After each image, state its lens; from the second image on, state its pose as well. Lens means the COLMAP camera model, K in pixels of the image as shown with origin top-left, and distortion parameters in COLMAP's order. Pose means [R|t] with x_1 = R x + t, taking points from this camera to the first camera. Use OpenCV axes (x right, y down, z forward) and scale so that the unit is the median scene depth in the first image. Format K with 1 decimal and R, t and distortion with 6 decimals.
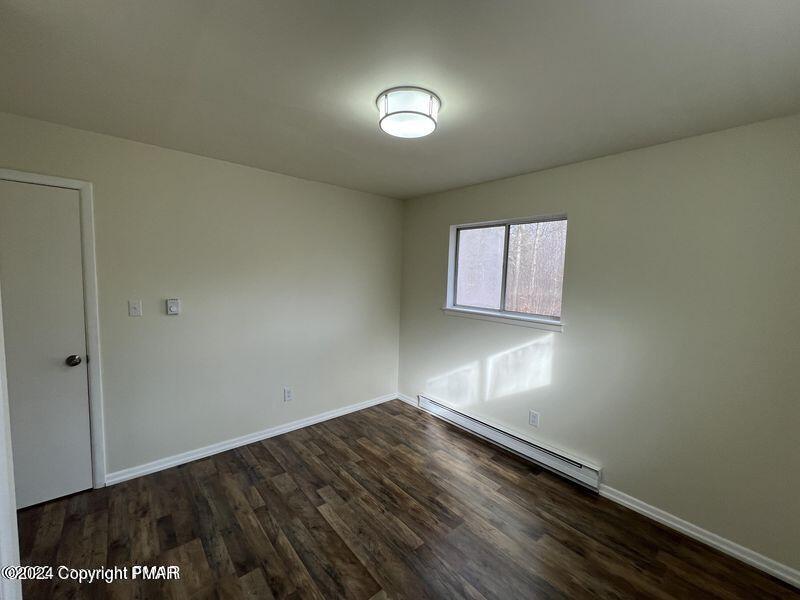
lens RADIAL K [[319.2, 0, 398.6], [0, 319.2, 301.9], [0, 0, 1]] dist [-0.001526, 0.000186]
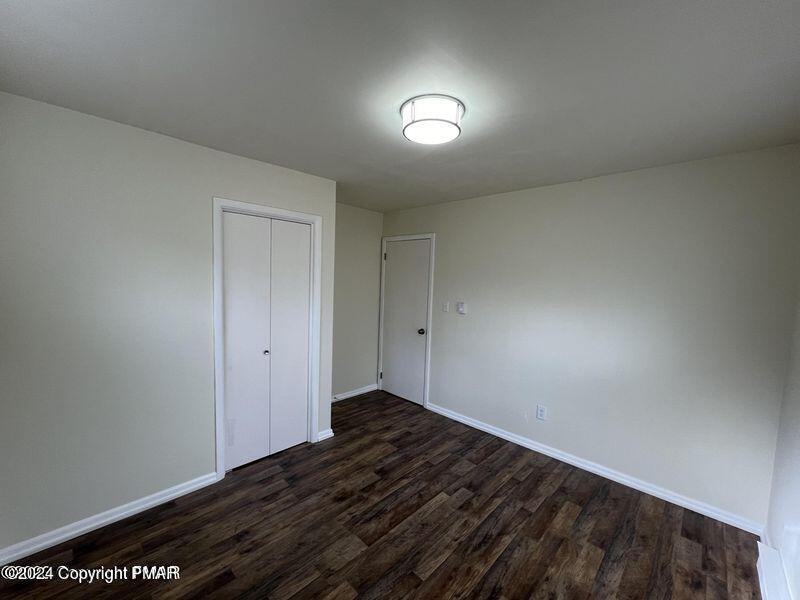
lens RADIAL K [[319.2, 0, 398.6], [0, 319.2, 301.9], [0, 0, 1]] dist [-0.001526, 0.000186]
pose [[0.110259, 0.050542, -0.992617, 0.735366], [-0.113959, 0.992763, 0.037891, -0.036312], [0.987348, 0.108940, 0.115221, 0.595079]]
